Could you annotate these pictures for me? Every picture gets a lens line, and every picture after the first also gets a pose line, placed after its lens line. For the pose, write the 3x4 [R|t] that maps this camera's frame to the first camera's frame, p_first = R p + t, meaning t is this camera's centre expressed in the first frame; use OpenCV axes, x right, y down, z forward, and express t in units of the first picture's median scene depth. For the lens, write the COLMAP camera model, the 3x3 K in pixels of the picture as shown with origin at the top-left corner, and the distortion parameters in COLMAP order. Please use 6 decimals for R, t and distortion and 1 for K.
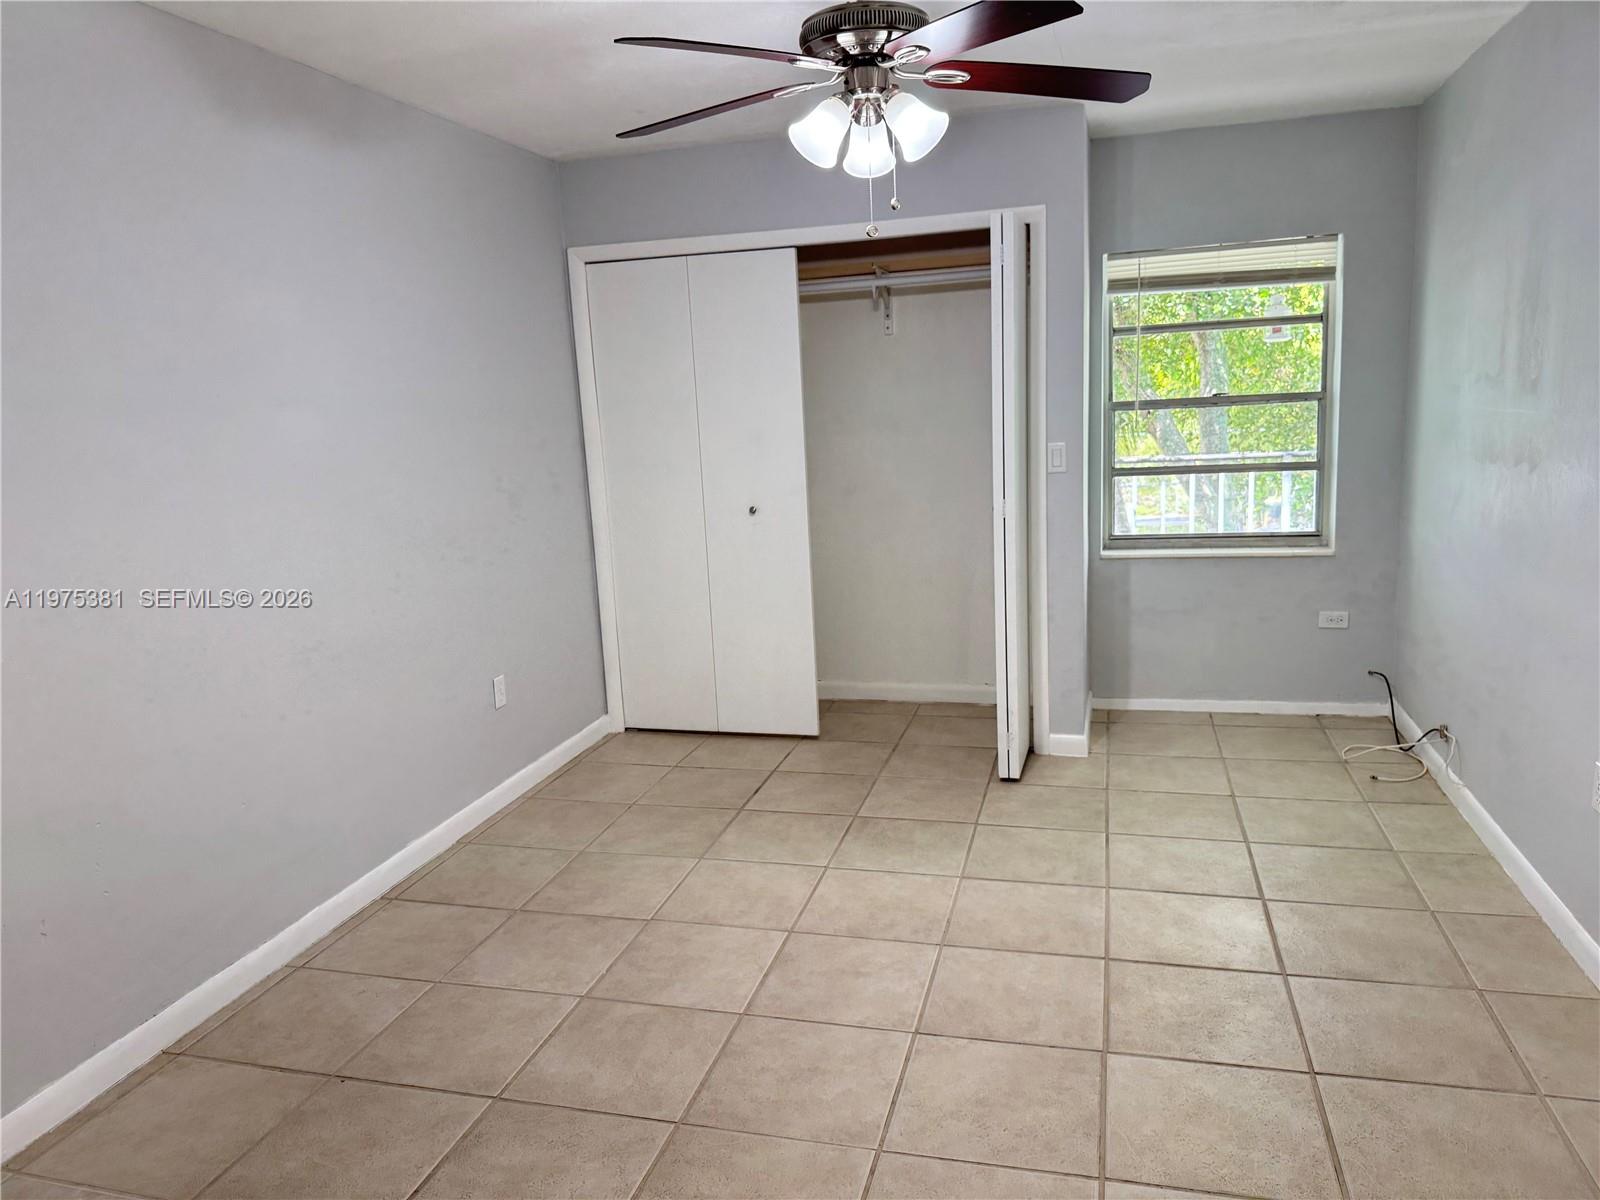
lens RADIAL K [[1122.5, 0, 767.1], [0, 1122.5, 543.6], [0, 0, 1]] dist [0.131991, -0.253709]
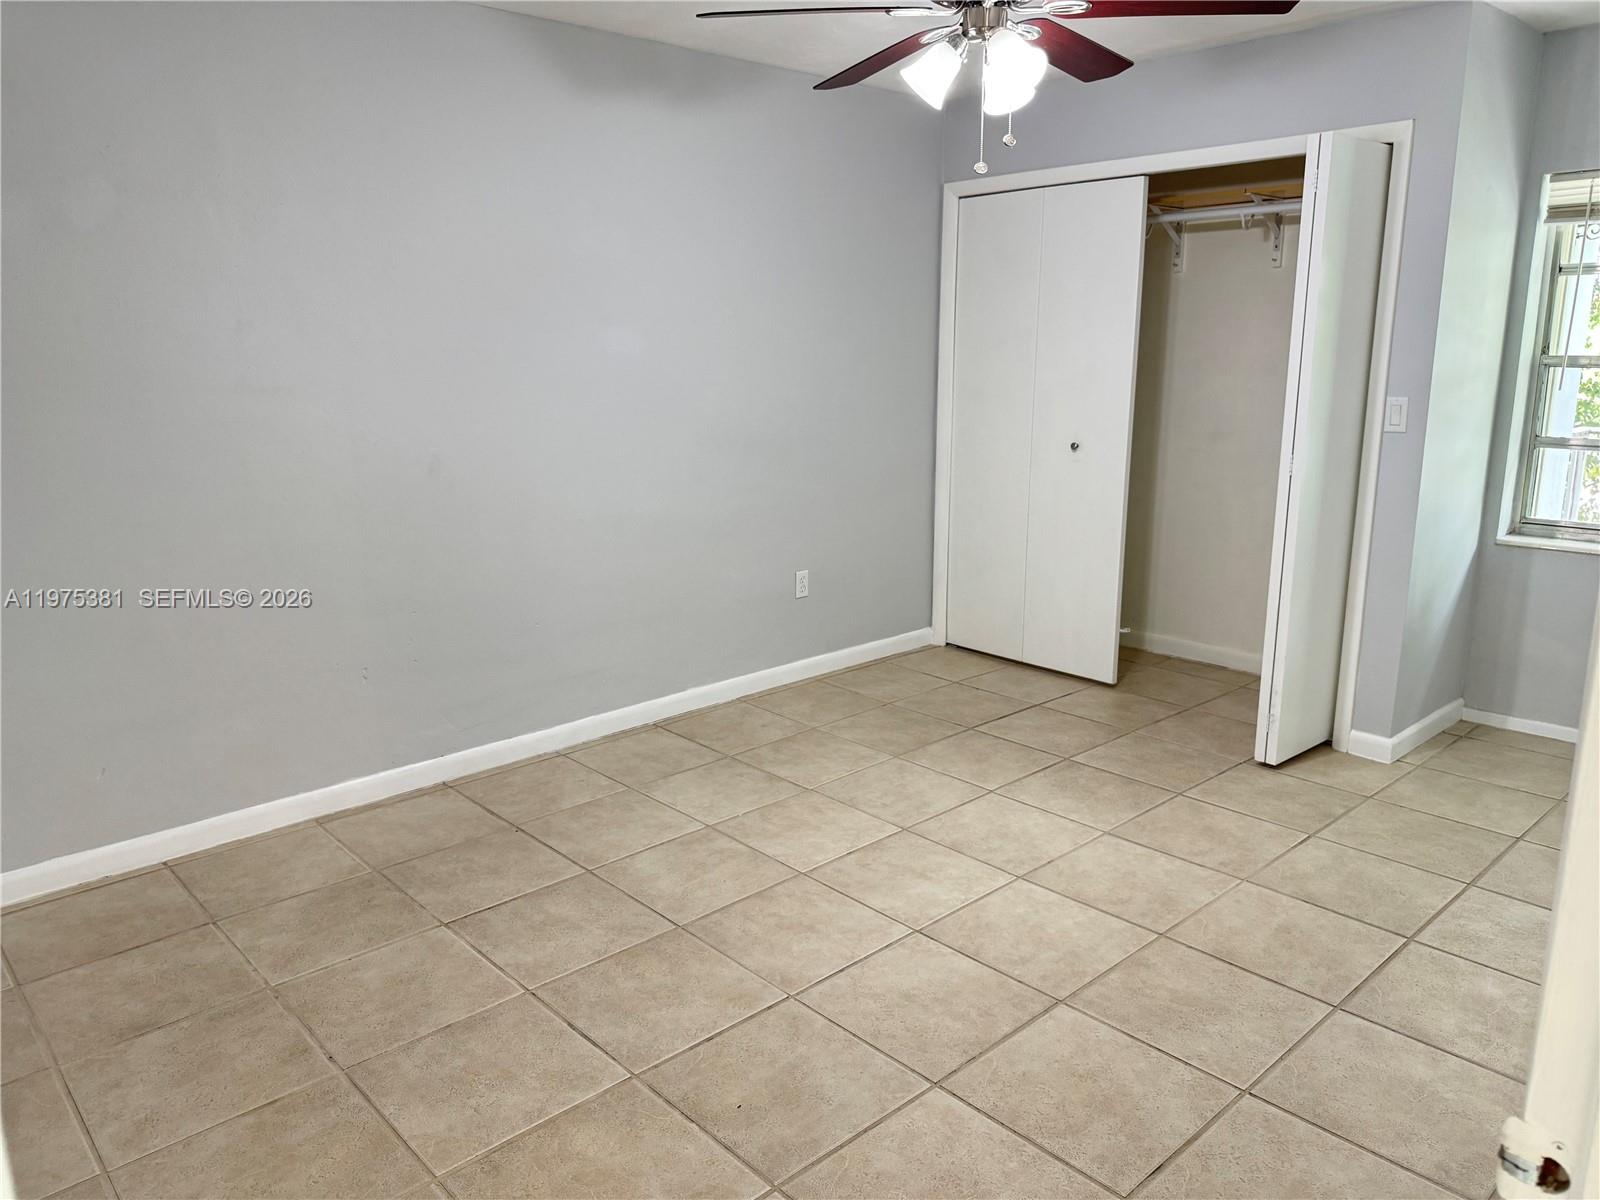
lens RADIAL K [[1143.5, 0, 796.5], [0, 1143.5, 528.9], [0, 0, 1]] dist [0.062565, -0.107393]
pose [[0.844152, 0.126977, -0.520850, 0.353627], [-0.103657, 0.991871, 0.073807, -0.008183], [0.525988, -0.008315, 0.850451, 0.017558]]
